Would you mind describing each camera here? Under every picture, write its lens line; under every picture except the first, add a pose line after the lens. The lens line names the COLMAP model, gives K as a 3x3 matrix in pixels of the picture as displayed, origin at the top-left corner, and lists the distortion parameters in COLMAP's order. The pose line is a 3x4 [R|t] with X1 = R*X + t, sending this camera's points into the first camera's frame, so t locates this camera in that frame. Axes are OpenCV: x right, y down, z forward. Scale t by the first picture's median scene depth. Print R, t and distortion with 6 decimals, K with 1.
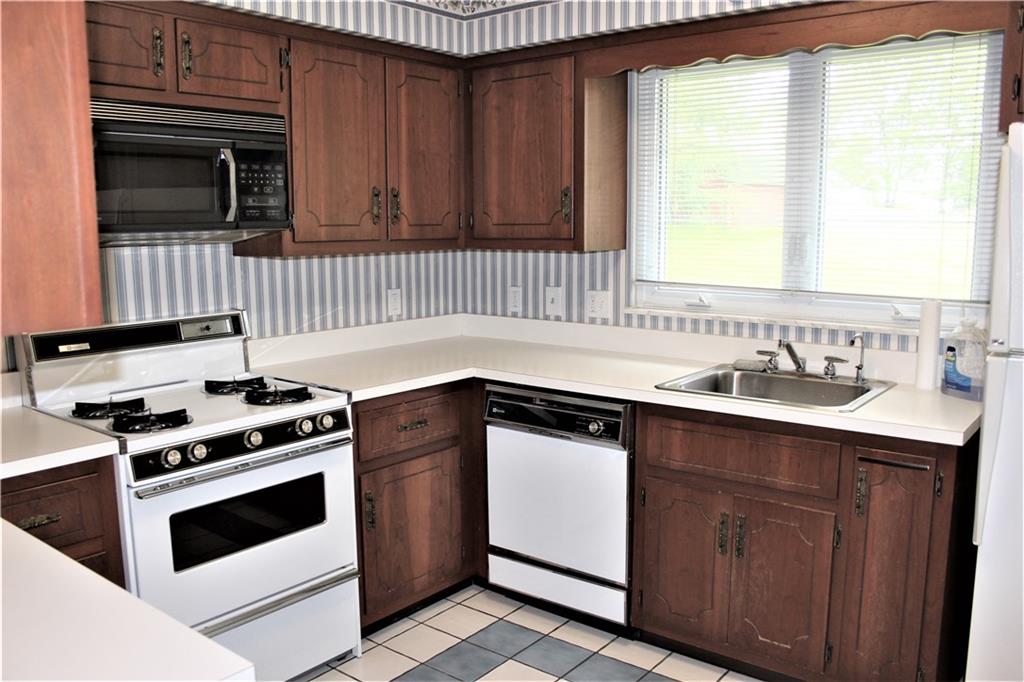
lens RADIAL K [[849.8, 0, 515.4], [0, 849.8, 341.6], [0, 0, 1]] dist [-0.094772, 0.013730]
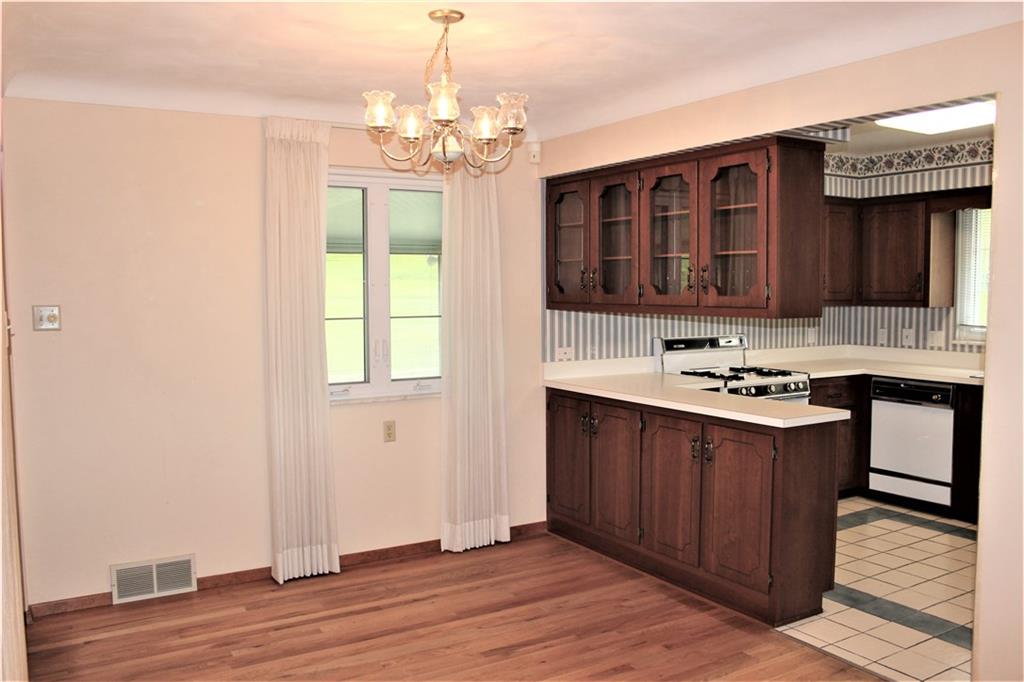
lens RADIAL K [[849.8, 0, 511.2], [0, 849.8, 348.0], [0, 0, 1]] dist [-0.094772, 0.013730]
pose [[0.938979, 0.025340, -0.343040, -0.140130], [-0.047950, 0.997188, -0.057590, 0.119079], [0.340616, 0.070524, 0.937554, -0.912837]]
